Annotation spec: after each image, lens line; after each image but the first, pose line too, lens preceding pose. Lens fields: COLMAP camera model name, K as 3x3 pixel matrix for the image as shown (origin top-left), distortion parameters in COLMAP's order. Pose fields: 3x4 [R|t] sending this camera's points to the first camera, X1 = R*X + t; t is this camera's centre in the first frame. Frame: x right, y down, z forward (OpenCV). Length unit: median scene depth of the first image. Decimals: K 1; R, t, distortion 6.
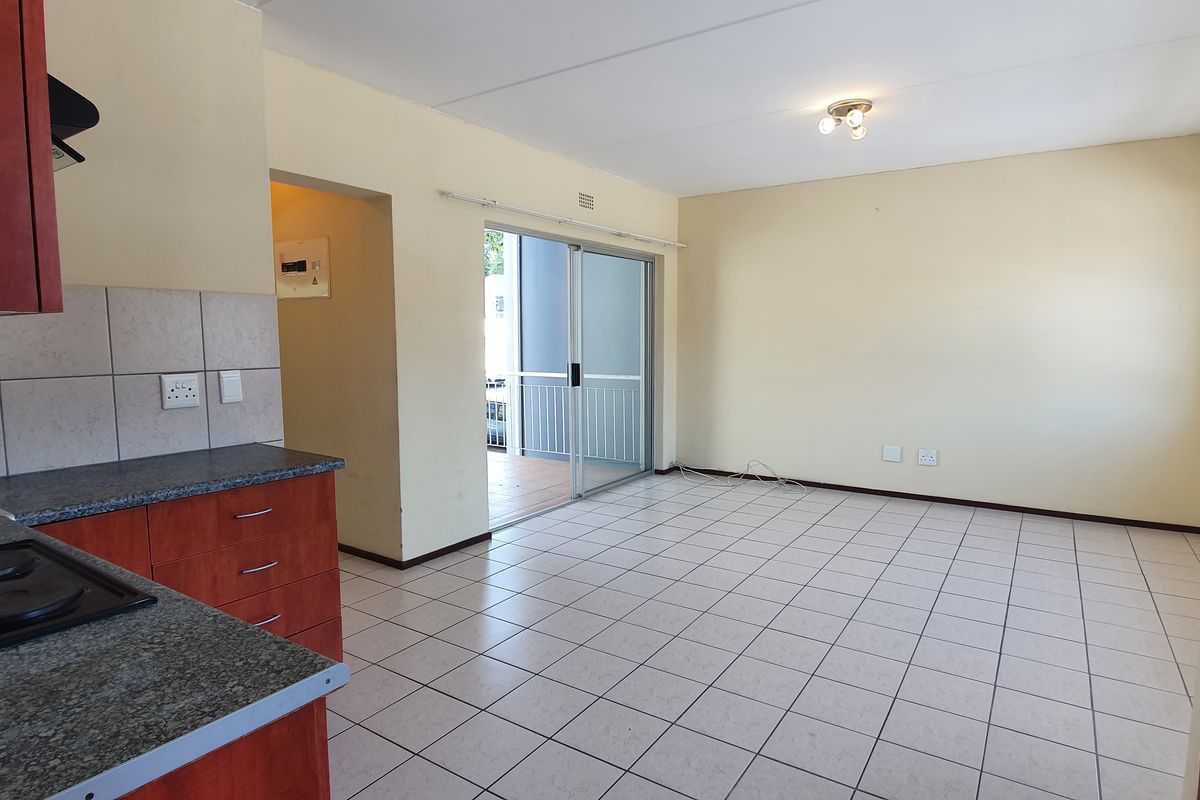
lens RADIAL K [[667.9, 0, 602.4], [0, 667.9, 398.5], [0, 0, 1]] dist [-0.006126, -0.002843]
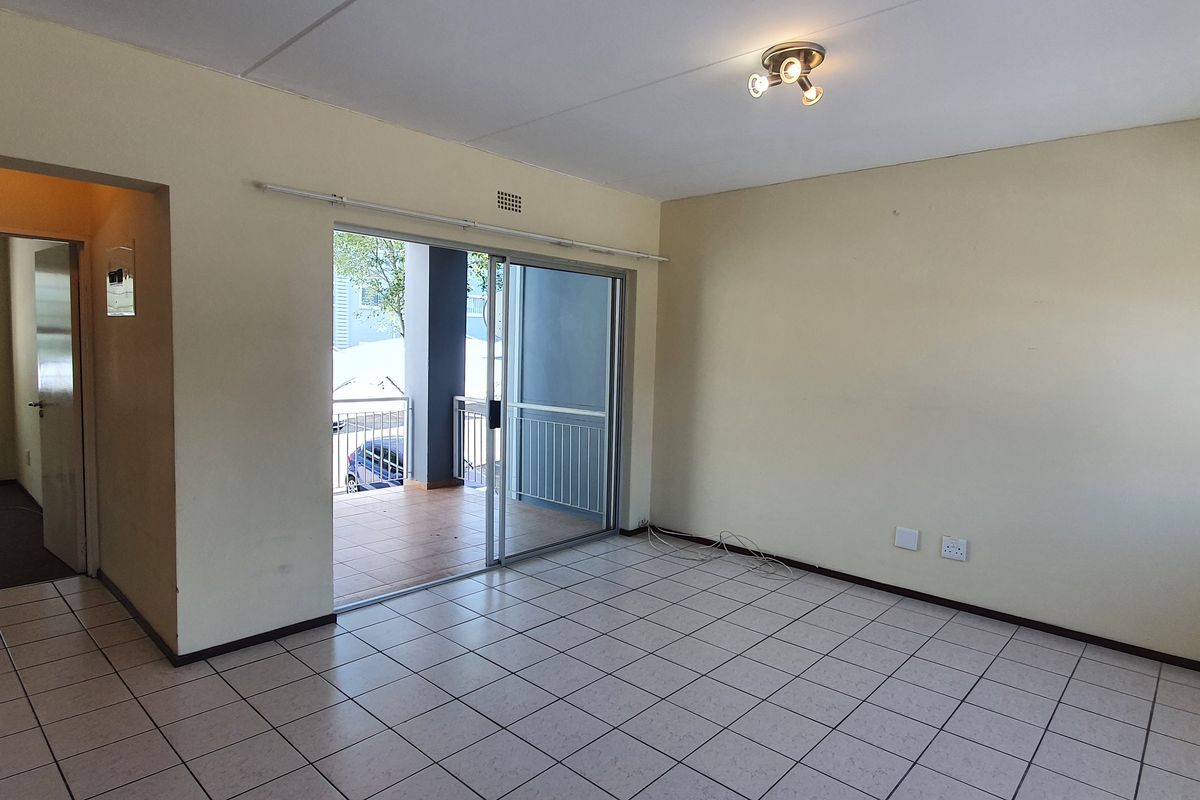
lens RADIAL K [[667.9, 0, 597.8], [0, 667.9, 399.6], [0, 0, 1]] dist [-0.006126, -0.002843]
pose [[0.987925, 0.043858, -0.148595, 0.210893], [-0.047057, 0.998729, -0.018079, -0.046334], [0.147613, 0.024853, 0.988733, 0.220010]]
